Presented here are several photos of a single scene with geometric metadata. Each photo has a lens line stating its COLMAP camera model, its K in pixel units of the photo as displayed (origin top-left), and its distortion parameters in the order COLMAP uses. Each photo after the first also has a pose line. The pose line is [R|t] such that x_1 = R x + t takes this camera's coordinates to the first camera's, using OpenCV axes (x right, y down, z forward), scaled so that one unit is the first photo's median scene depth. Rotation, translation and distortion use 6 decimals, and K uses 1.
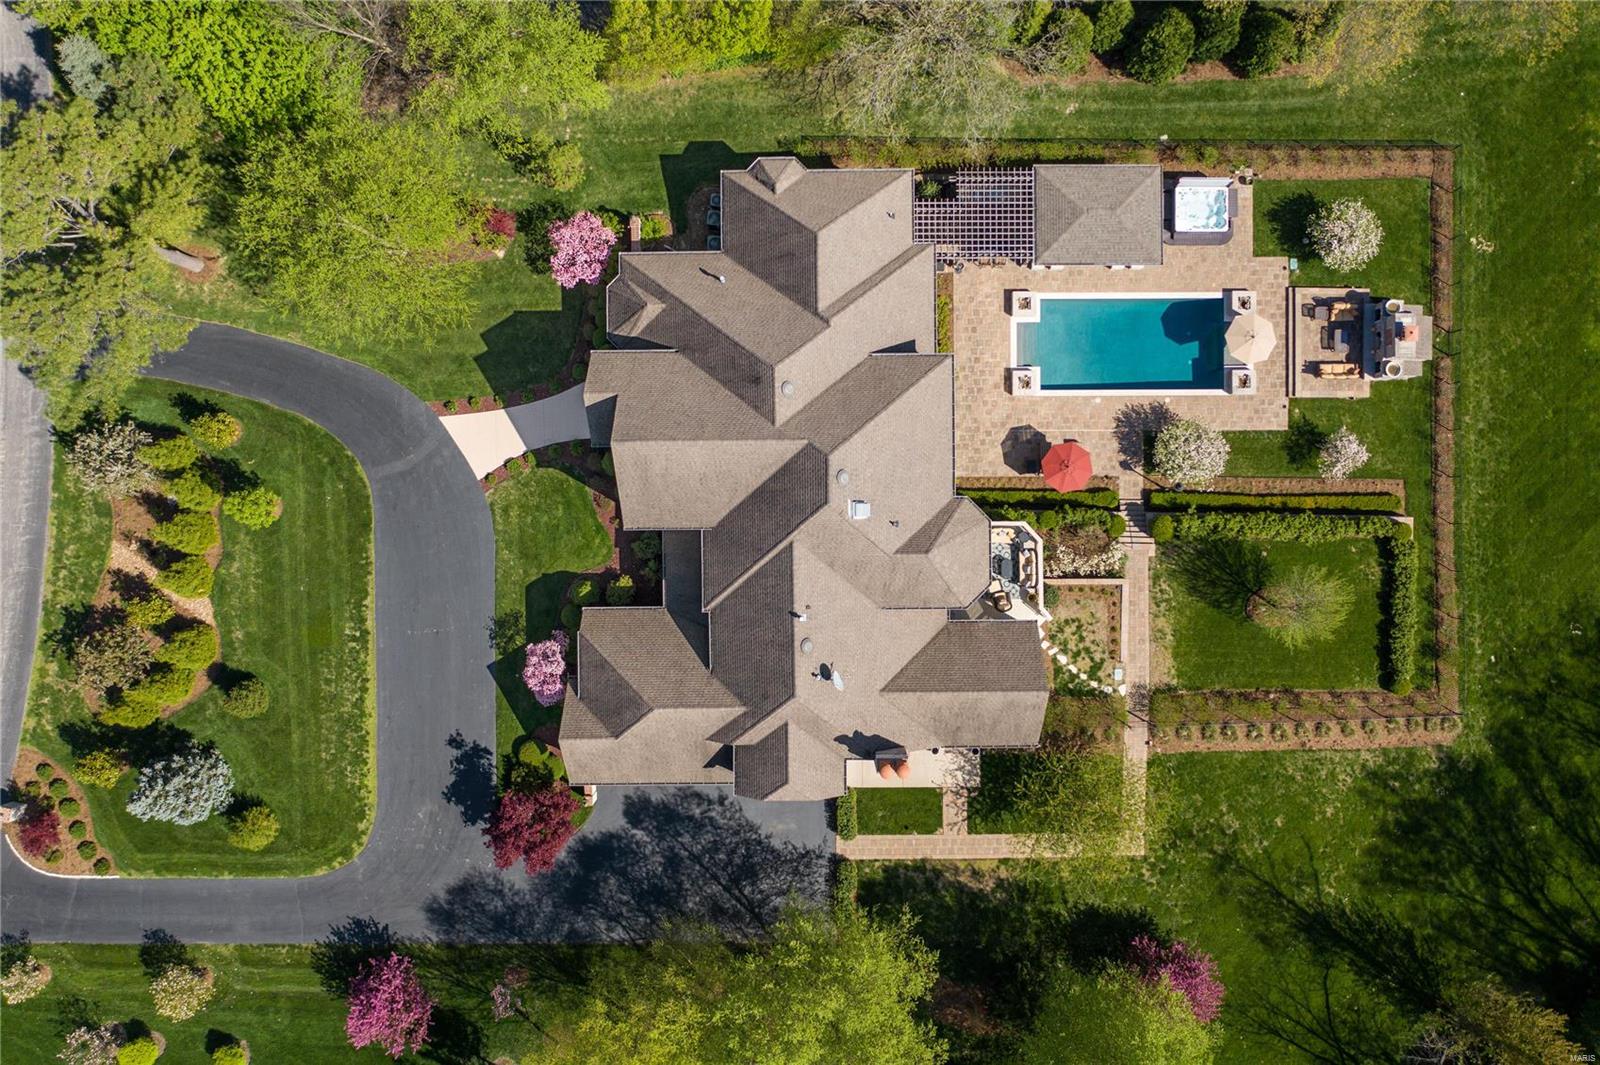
lens RADIAL K [[1290.3, 0, 800.0], [0, 1290.3, 532.5], [0, 0, 1]] dist [0.000367, 0.004732]
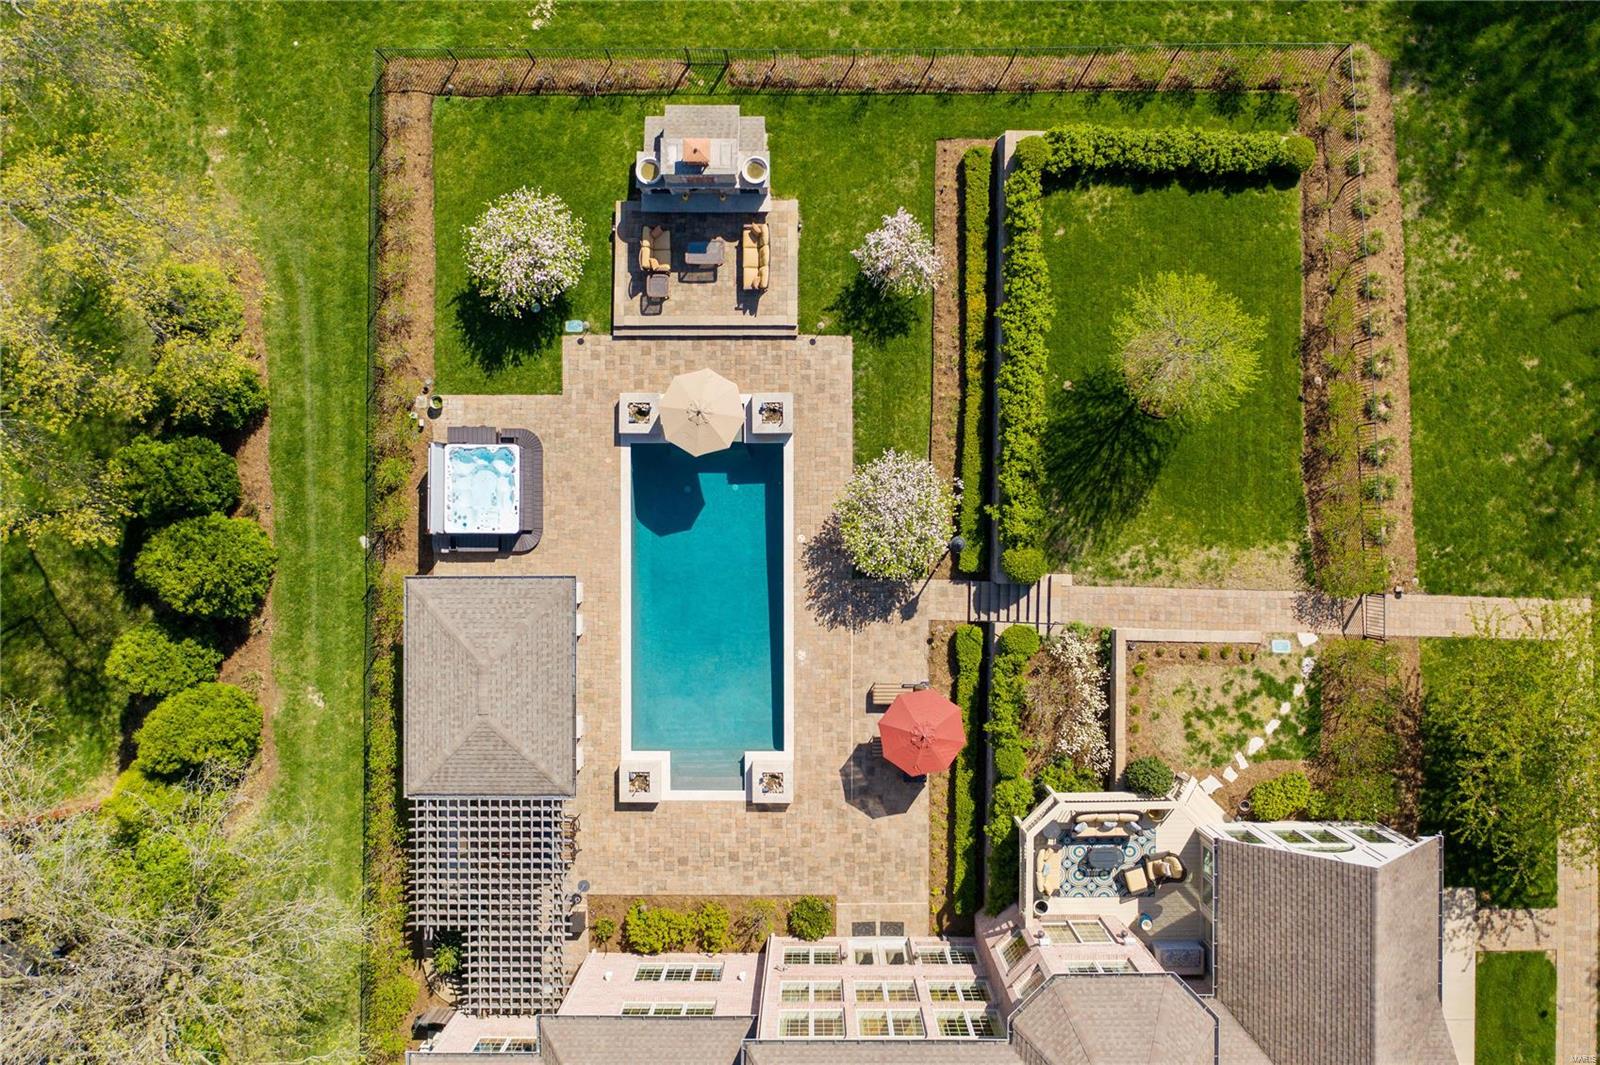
lens RADIAL K [[1272.5, 0, 800.0], [0, 1272.5, 532.5], [0, 0, 1]] dist [-0.010366, 0.000286]
pose [[0.003086, -0.999974, -0.006498, 0.295907], [0.999795, 0.003216, -0.019986, -0.092893], [0.020006, -0.006435, 0.999779, 0.419312]]
